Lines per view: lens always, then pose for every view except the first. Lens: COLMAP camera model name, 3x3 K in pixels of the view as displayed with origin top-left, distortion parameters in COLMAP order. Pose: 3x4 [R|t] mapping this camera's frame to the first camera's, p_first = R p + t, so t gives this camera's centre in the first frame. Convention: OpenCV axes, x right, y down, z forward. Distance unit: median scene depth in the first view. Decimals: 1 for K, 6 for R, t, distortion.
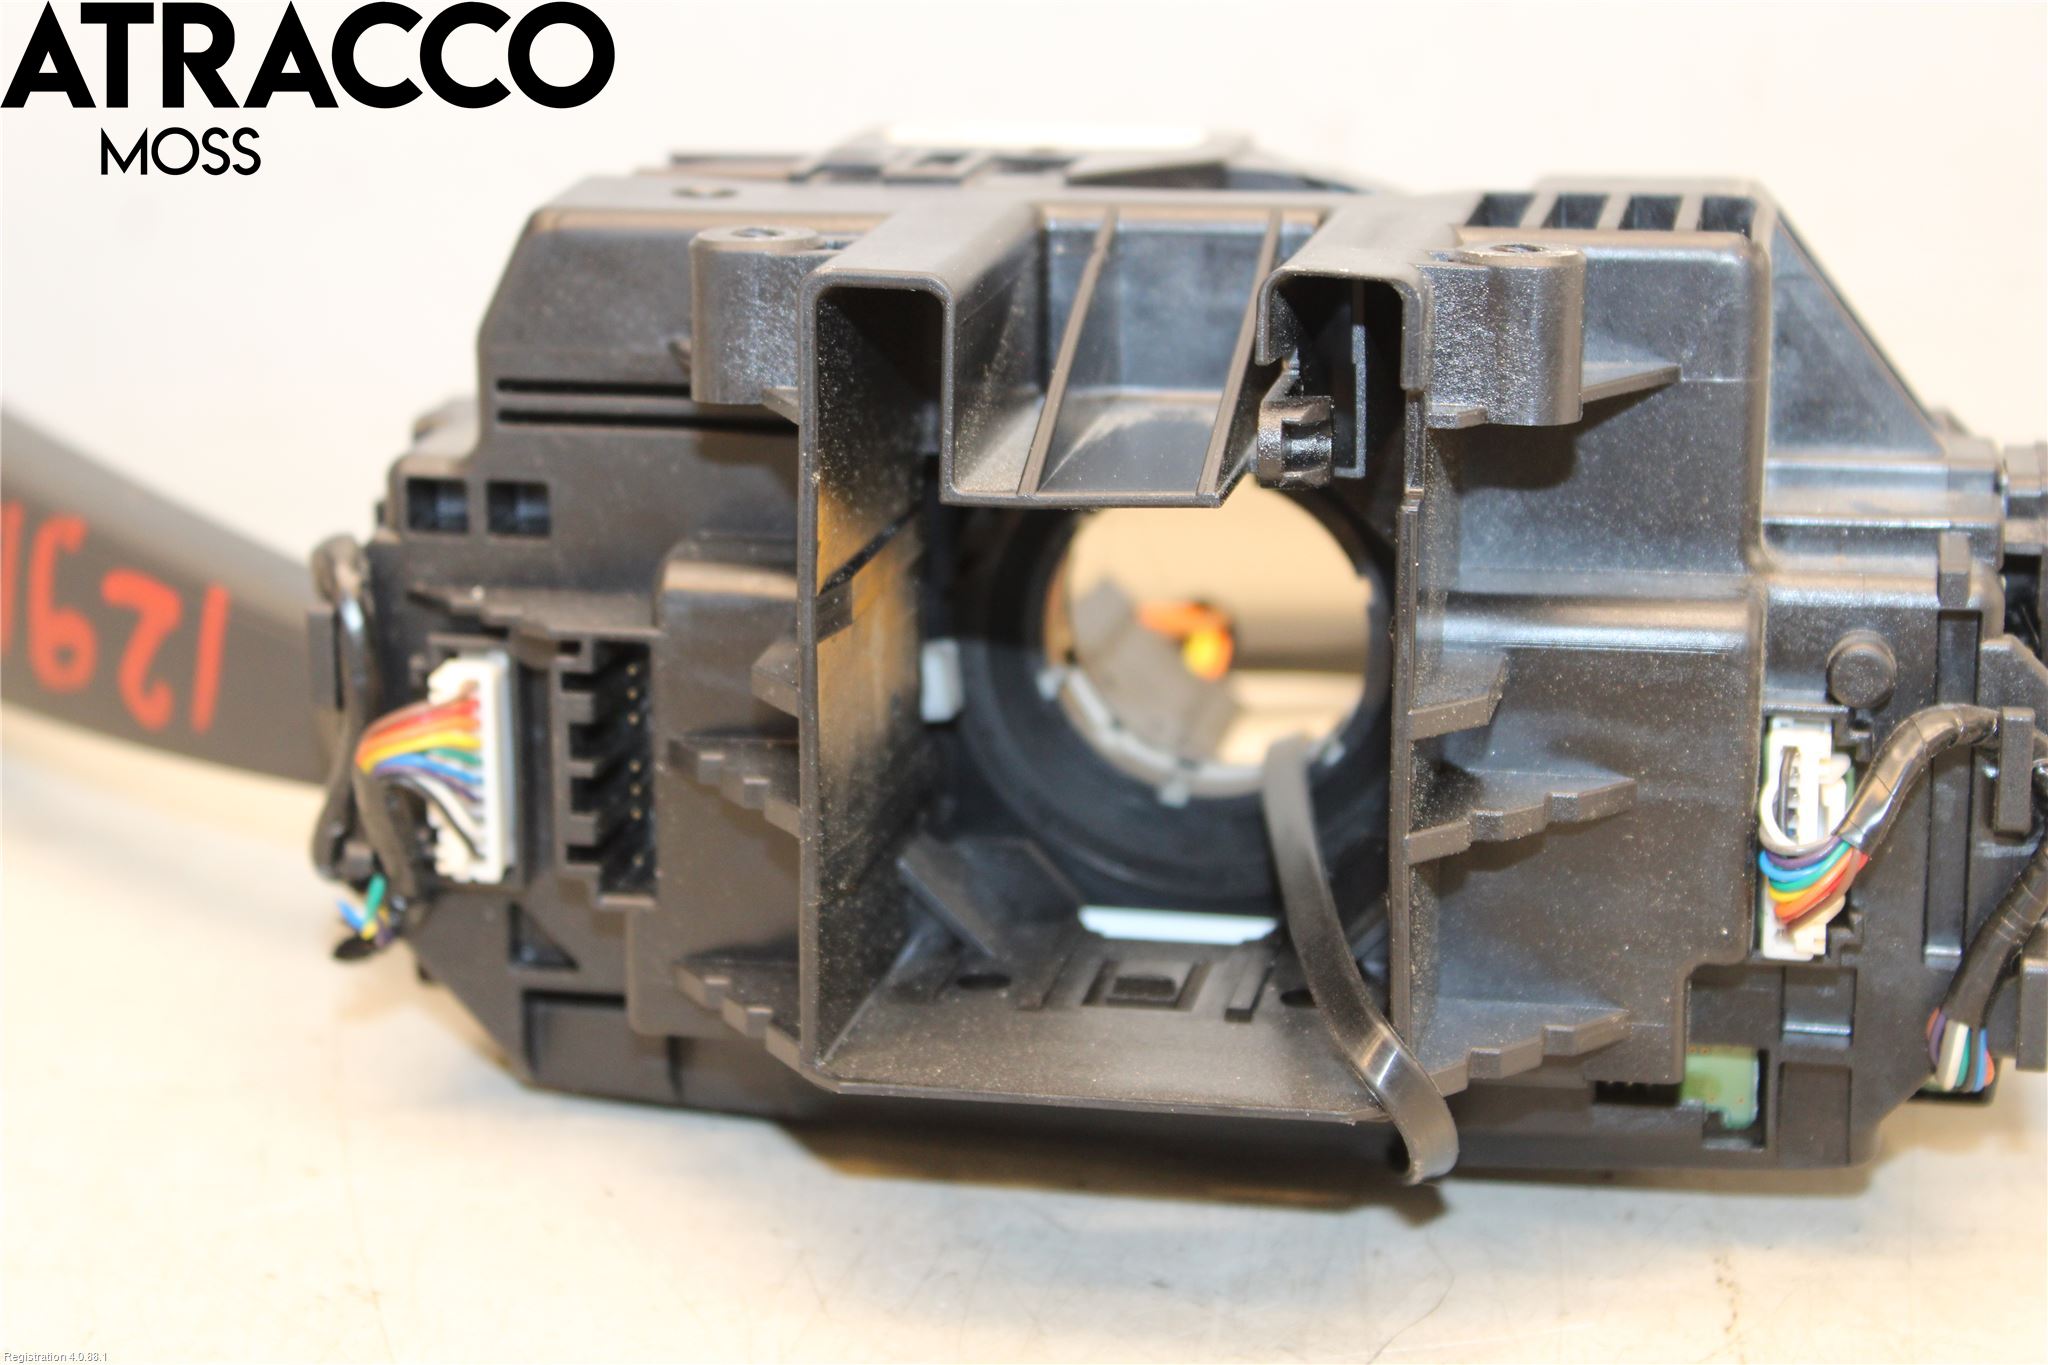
lens RADIAL K [[4444.5, 0, 1024.0], [0, 4444.5, 682.5], [0, 0, 1]] dist [0.039121, 0.163707]
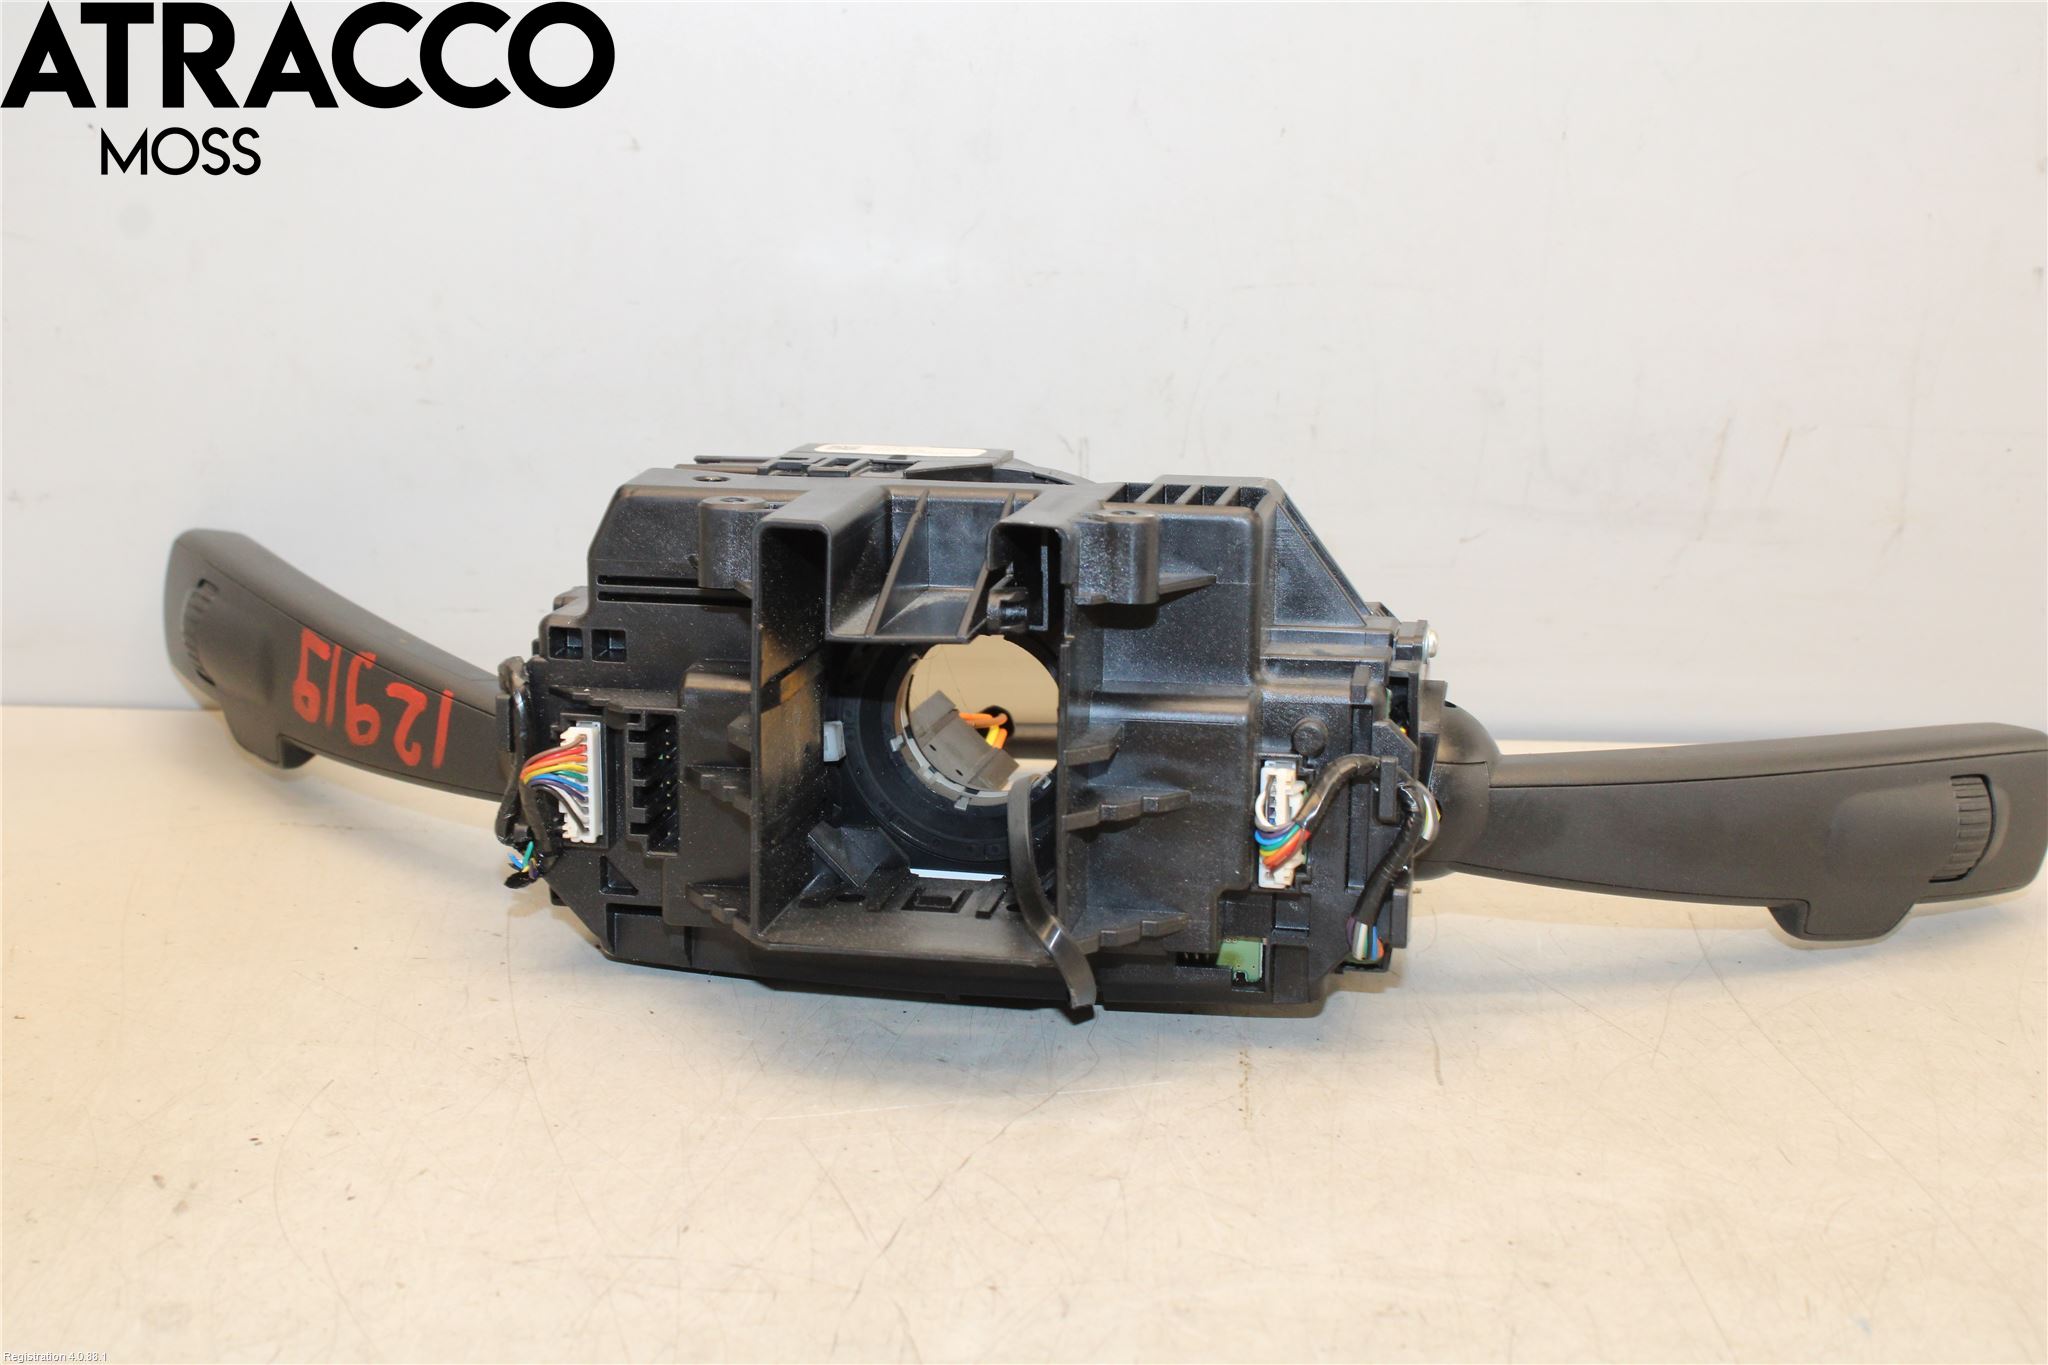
lens RADIAL K [[3165.7, 0, 1024.0], [0, 3165.7, 682.5], [0, 0, 1]] dist [-0.056479, 0.035496]
pose [[0.999910, 0.012728, 0.004343, 0.057886], [-0.012515, 0.998867, -0.045913, 0.037195], [-0.004923, 0.045855, 0.998936, -0.346426]]
